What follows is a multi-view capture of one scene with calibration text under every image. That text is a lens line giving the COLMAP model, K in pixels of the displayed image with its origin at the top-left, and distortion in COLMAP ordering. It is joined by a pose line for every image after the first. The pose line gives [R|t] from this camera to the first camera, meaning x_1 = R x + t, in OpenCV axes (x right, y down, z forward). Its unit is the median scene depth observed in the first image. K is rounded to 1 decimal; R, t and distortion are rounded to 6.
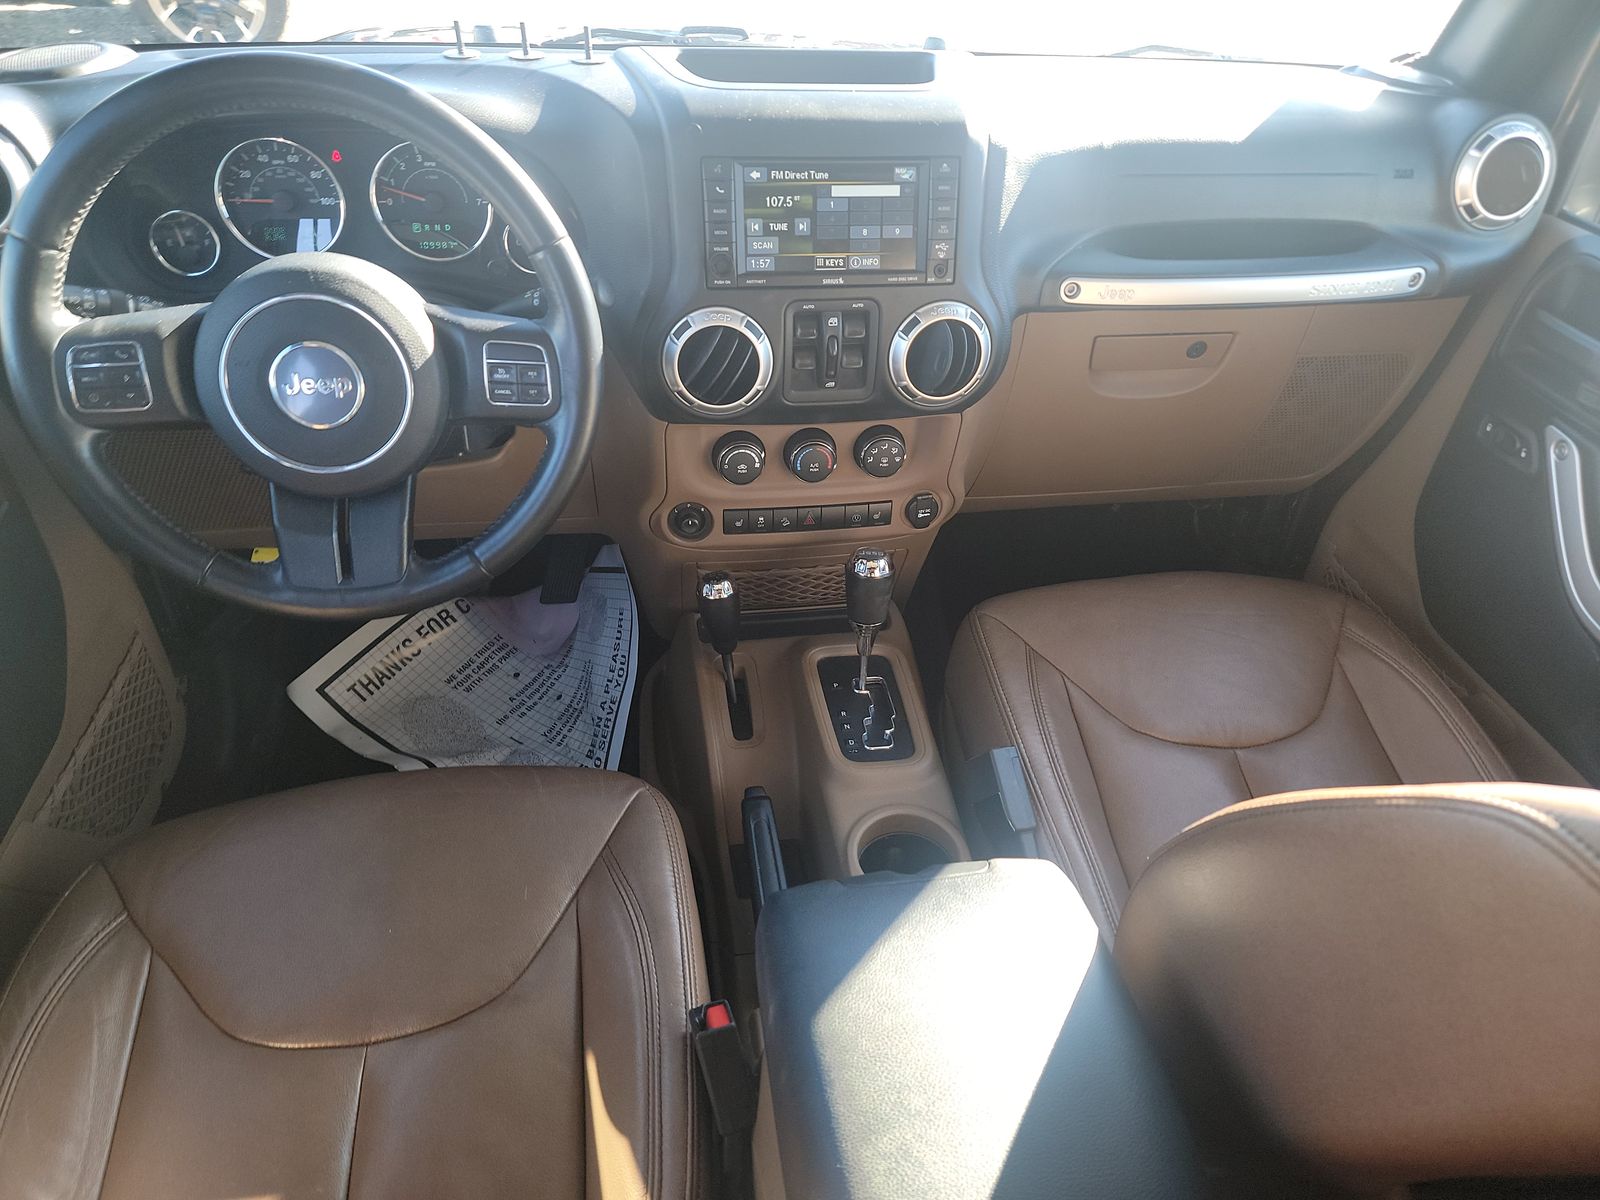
lens RADIAL K [[1116.3, 0, 830.7], [0, 1116.3, 601.0], [0, 0, 1]] dist [0.081357, -0.061085]
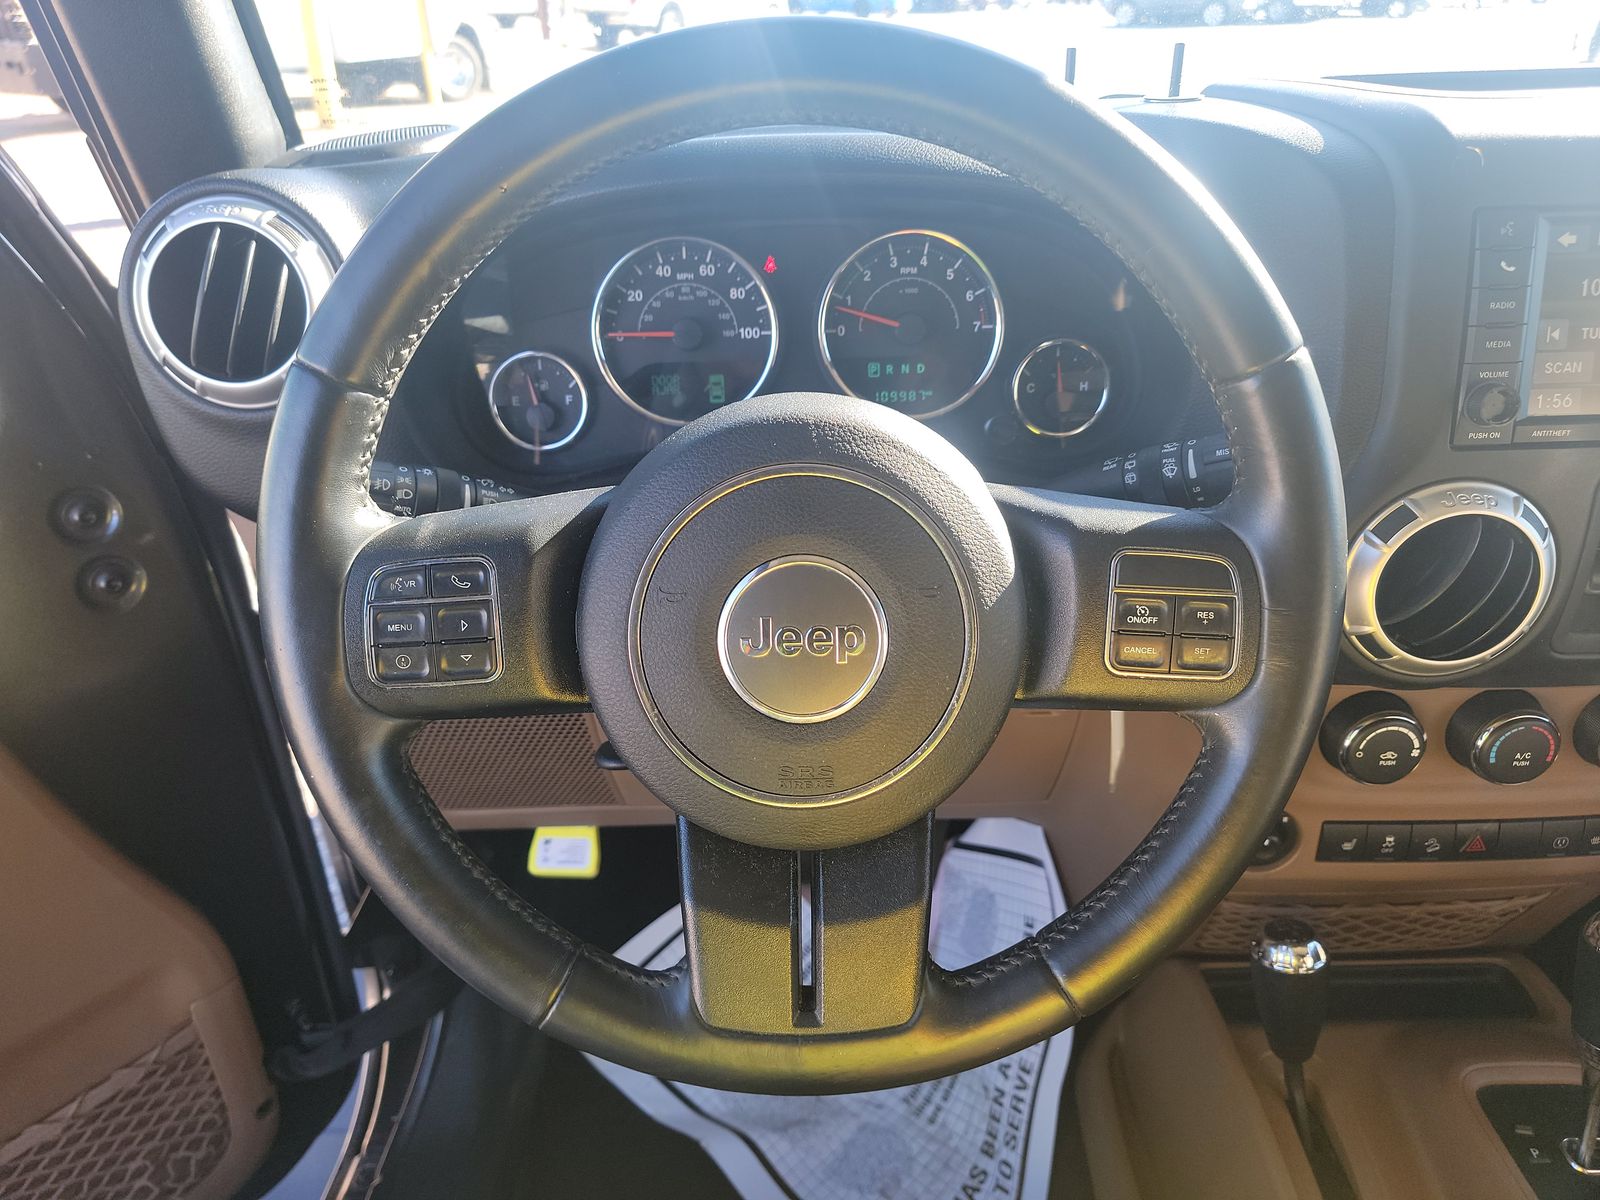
lens RADIAL K [[1080.3, 0, 800.0], [0, 1080.3, 600.0], [0, 0, 1]] dist [0.029049, -0.004072]
pose [[0.985652, 0.011163, -0.168418, -0.330126], [-0.037851, 0.987015, -0.156104, -0.117206], [0.164488, 0.160239, 0.973276, 0.467104]]
